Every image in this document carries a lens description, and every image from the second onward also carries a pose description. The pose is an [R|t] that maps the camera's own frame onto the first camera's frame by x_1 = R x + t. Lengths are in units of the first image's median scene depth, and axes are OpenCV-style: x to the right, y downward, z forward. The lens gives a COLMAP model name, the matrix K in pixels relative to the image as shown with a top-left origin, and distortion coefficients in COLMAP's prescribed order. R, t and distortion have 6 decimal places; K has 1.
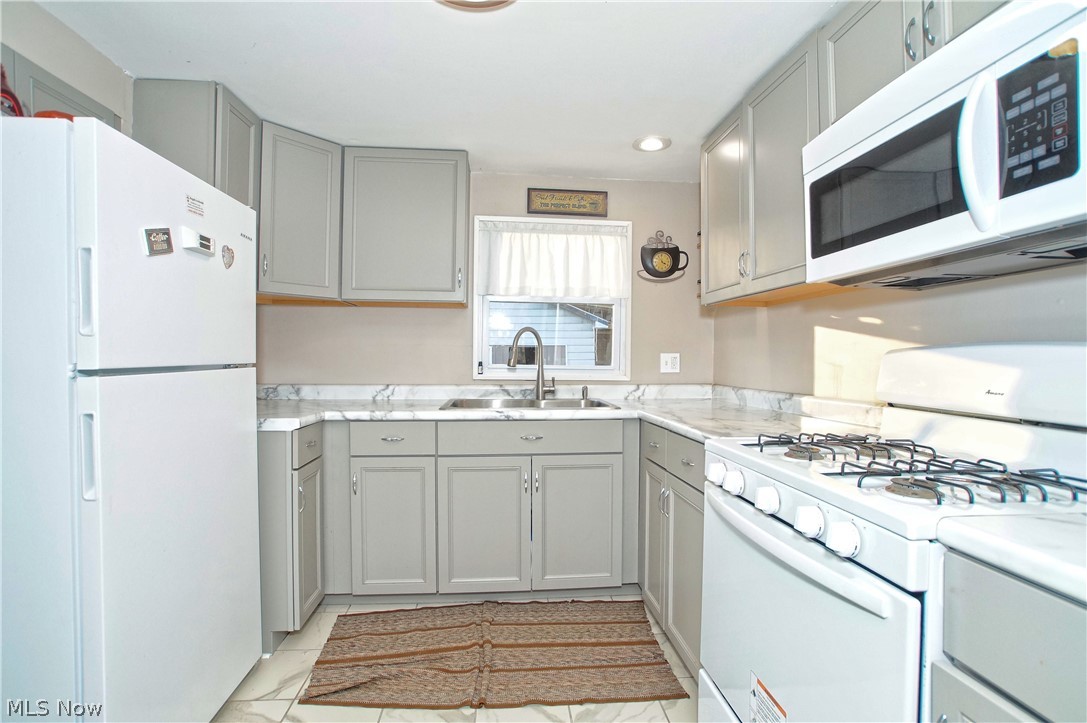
lens RADIAL K [[516.2, 0, 543.5], [0, 516.2, 361.5], [0, 0, 1]] dist [-0.002456, -0.000520]
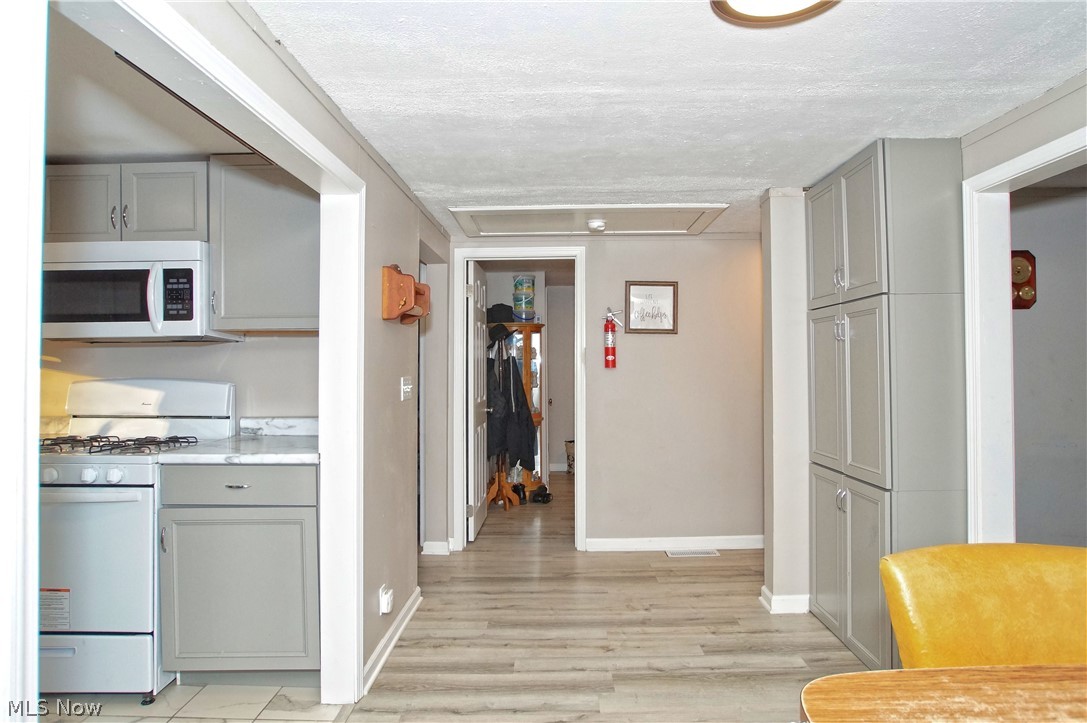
lens RADIAL K [[575.8, 0, 543.5], [0, 575.8, 361.5], [0, 0, 1]] dist [-0.000400, -0.000102]
pose [[0.104422, 0.009311, 0.994490, -1.559645], [0.001762, 0.999953, -0.009547, -0.106728], [-0.994532, 0.002749, 0.104401, -1.003750]]
